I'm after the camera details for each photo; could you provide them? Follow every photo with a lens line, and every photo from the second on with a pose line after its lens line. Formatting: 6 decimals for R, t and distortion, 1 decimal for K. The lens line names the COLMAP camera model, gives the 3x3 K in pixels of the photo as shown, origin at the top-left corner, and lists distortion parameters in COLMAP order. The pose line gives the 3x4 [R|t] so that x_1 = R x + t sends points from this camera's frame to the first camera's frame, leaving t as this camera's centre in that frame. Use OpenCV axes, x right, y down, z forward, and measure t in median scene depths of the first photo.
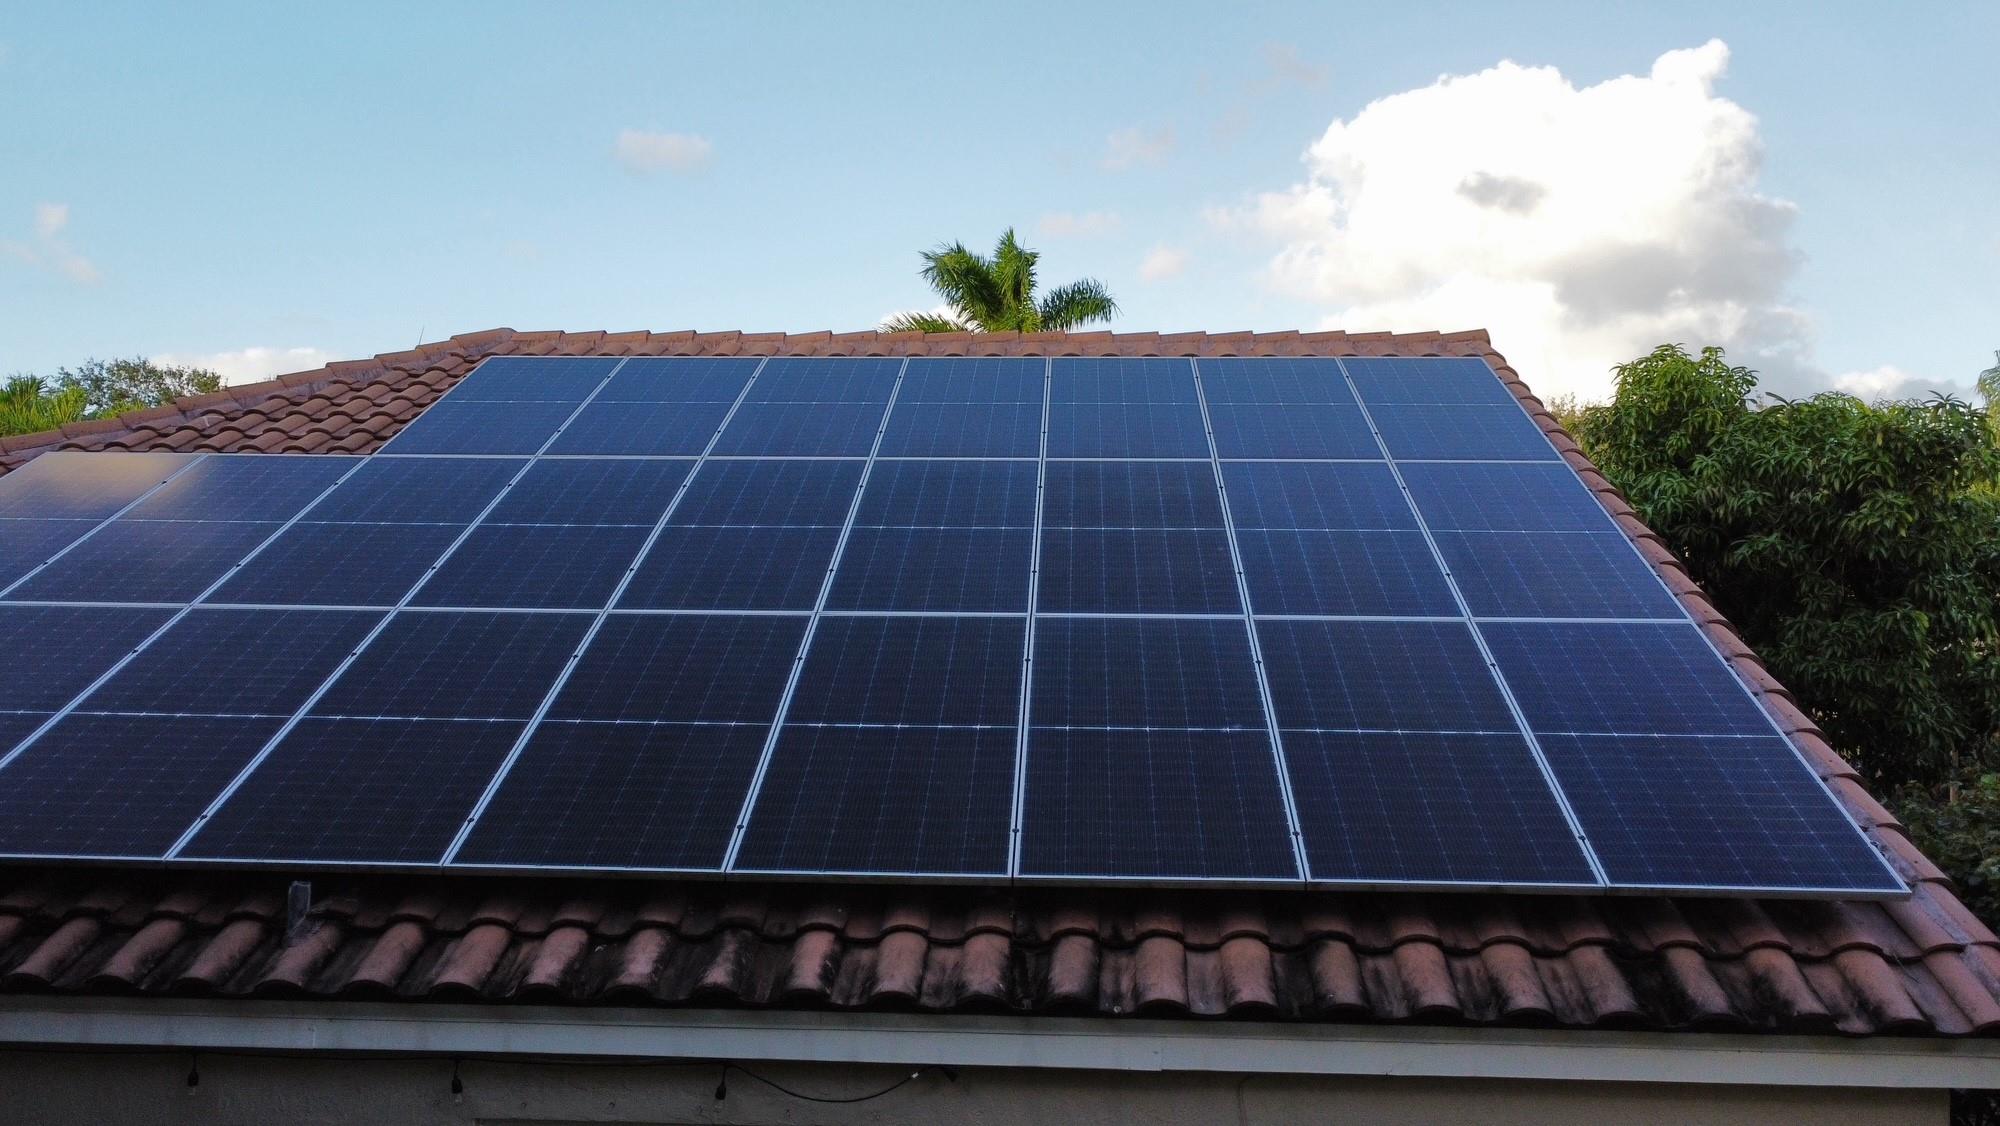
lens RADIAL K [[1540.0, 0, 997.6], [0, 1540.0, 563.1], [0, 0, 1]] dist [0.002573, -0.009228]
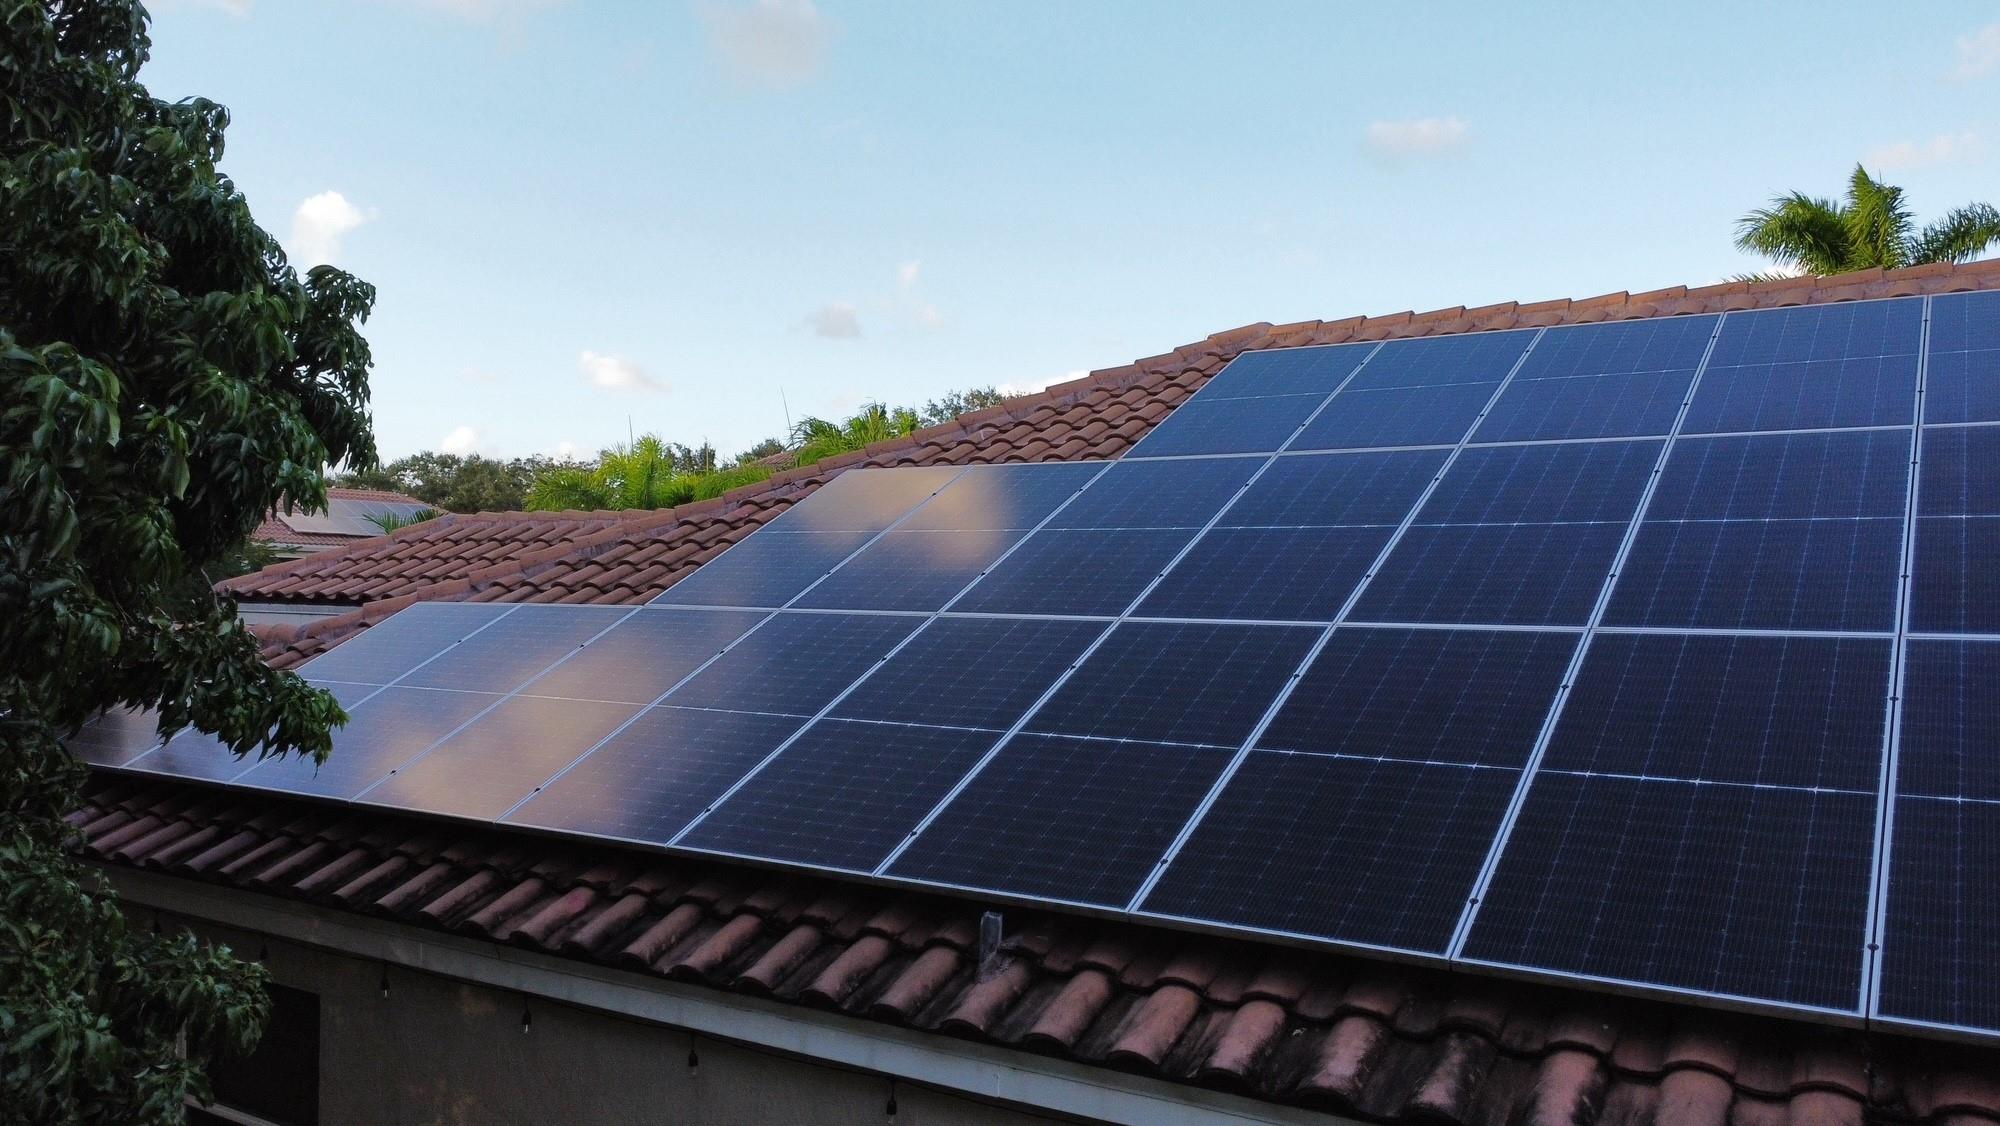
lens RADIAL K [[1540.0, 0, 970.1], [0, 1540.0, 596.8], [0, 0, 1]] dist [0.002573, -0.009228]
pose [[0.866763, 0.000926, -0.498719, 0.003636], [0.009987, 0.999765, 0.019215, -0.003616], [0.498620, -0.021636, 0.866551, 0.145101]]
